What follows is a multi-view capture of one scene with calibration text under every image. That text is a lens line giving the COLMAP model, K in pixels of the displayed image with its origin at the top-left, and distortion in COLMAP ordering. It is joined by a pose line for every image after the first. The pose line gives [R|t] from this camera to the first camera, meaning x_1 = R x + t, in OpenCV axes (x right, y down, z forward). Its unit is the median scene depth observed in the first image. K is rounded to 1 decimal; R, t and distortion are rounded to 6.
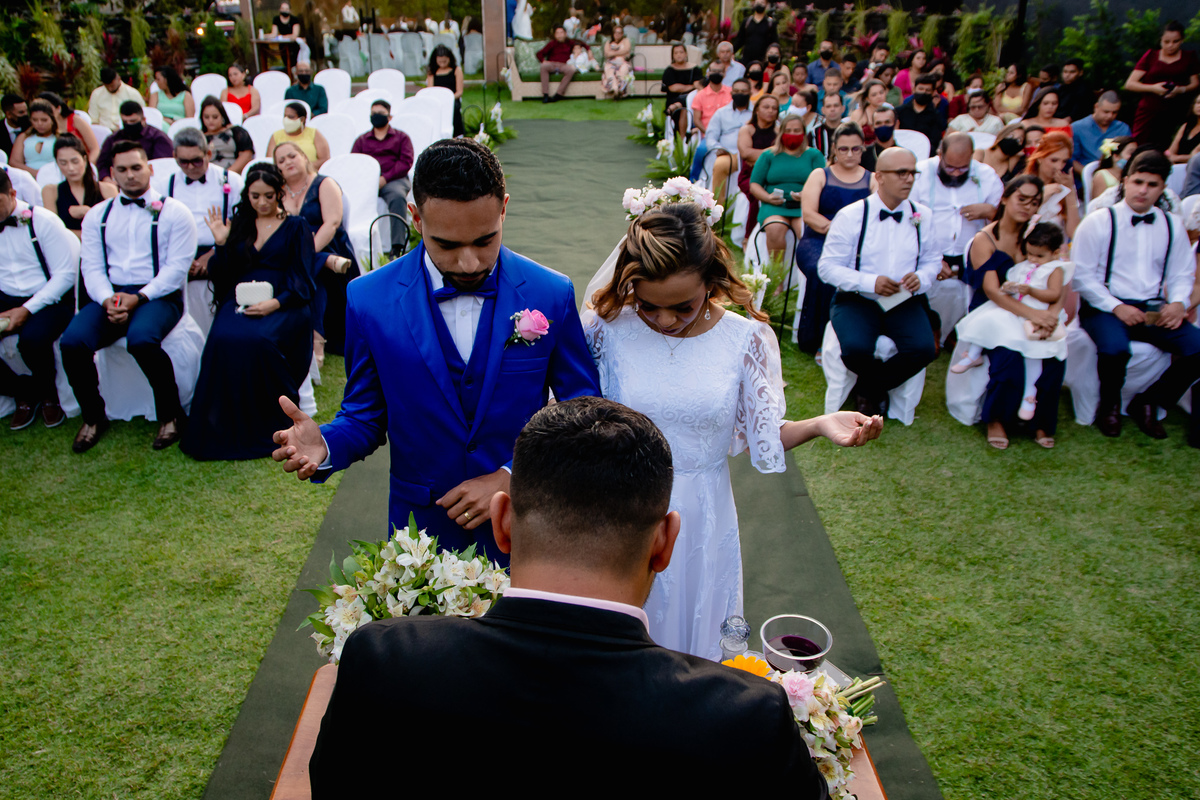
lens RADIAL K [[1022.6, 0, 595.3], [0, 1022.6, 438.0], [0, 0, 1]] dist [-0.136192, 0.139474]
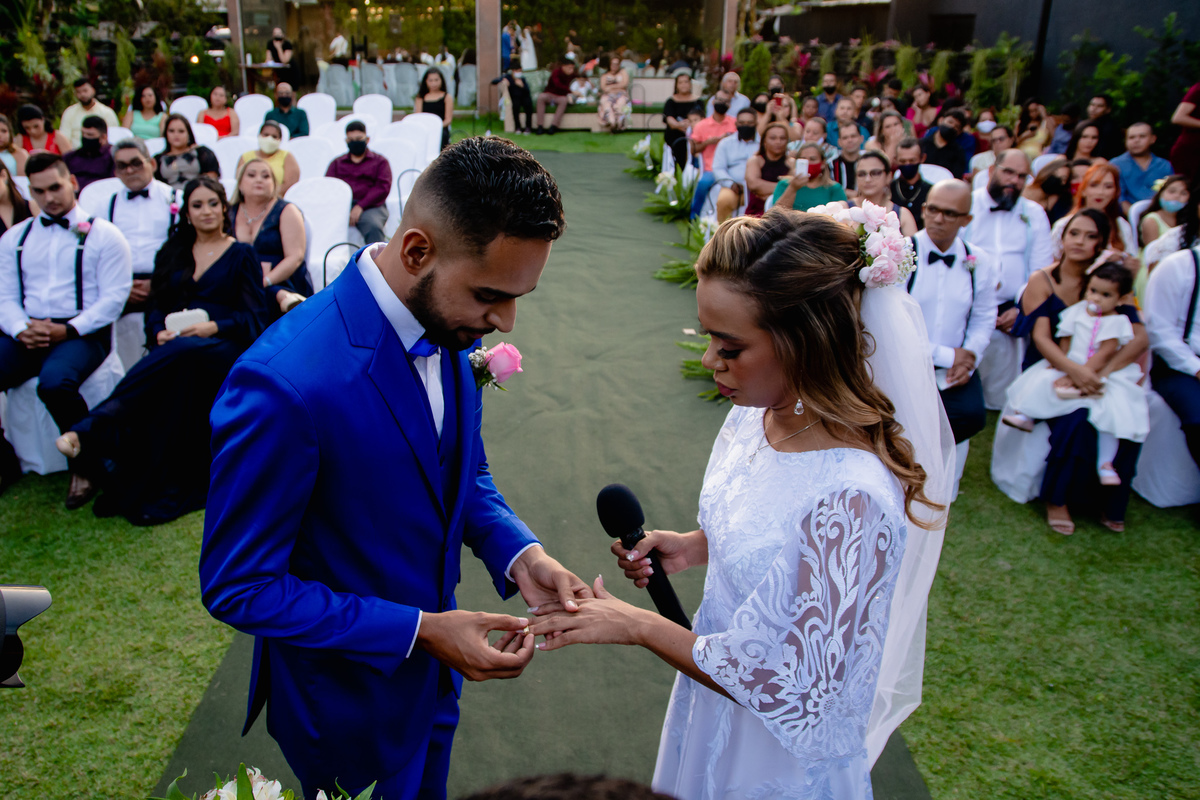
lens RADIAL K [[999.6, 0, 600.0], [0, 999.6, 400.0], [0, 0, 1]] dist [-0.130379, 0.128121]
pose [[0.999735, 0.018915, 0.013099, 0.001733], [-0.017969, 0.997461, -0.068908, -0.022373], [-0.014369, 0.068654, 0.997537, 0.109206]]
